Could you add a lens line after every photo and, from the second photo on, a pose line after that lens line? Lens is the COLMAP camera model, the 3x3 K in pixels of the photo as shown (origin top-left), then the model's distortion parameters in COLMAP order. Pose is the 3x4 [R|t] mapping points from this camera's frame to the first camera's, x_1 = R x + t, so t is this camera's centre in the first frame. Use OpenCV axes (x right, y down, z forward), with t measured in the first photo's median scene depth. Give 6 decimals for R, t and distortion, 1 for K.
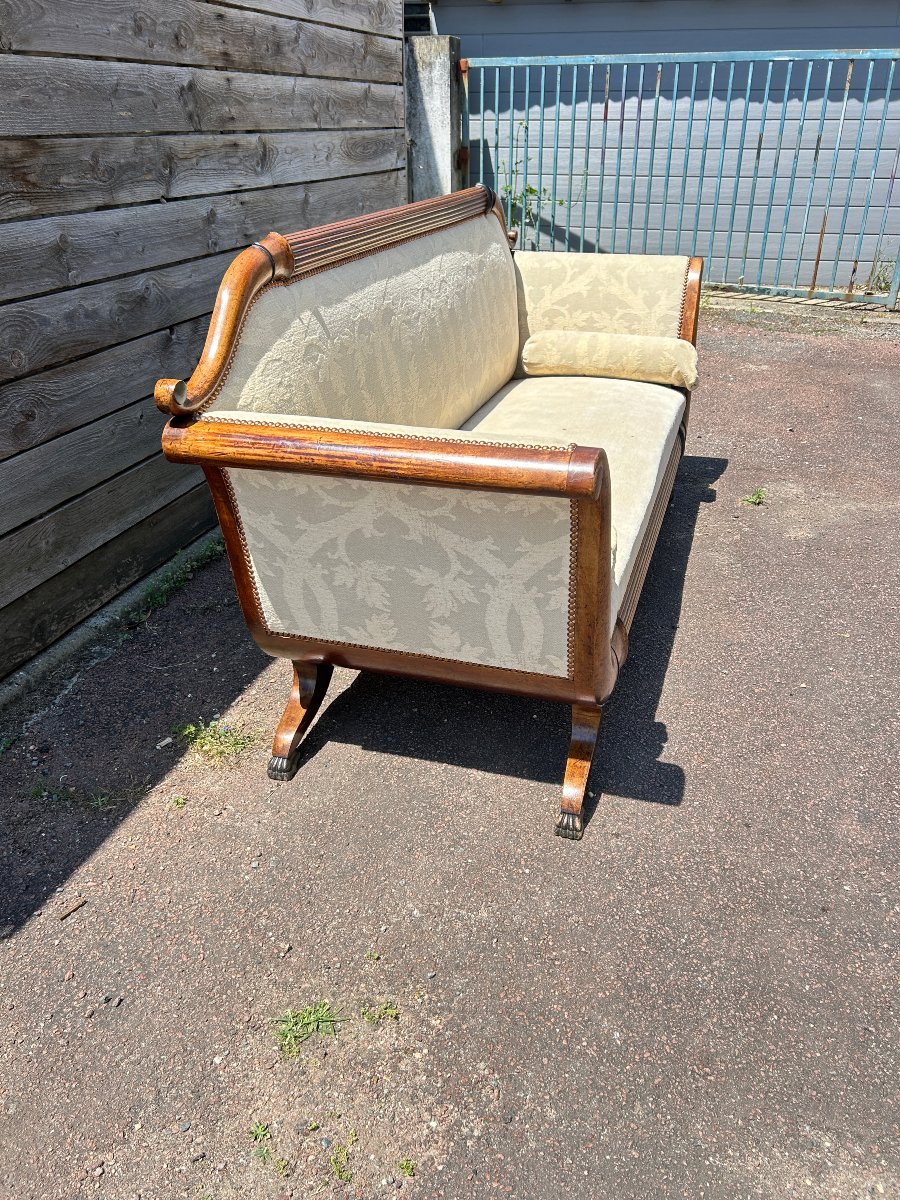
lens RADIAL K [[901.6, 0, 462.1], [0, 901.6, 605.7], [0, 0, 1]] dist [0.039923, -0.046205]
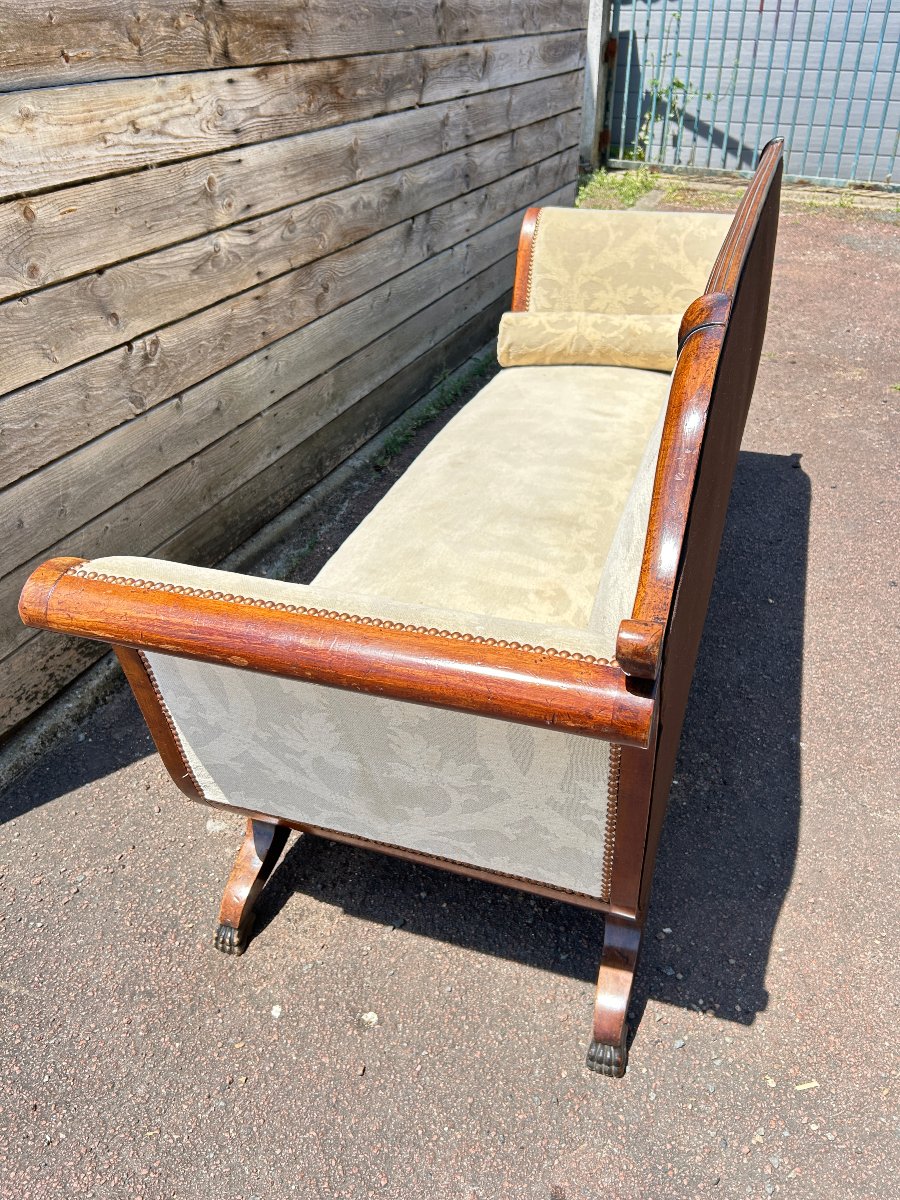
lens RADIAL K [[901.6, 0, 456.2], [0, 901.6, 600.6], [0, 0, 1]] dist [0.039923, -0.046205]
pose [[0.994208, 0.053638, -0.093128, -0.119946], [-0.044624, 0.994350, 0.096319, 0.070842], [0.097768, -0.091605, 0.990984, -0.206541]]
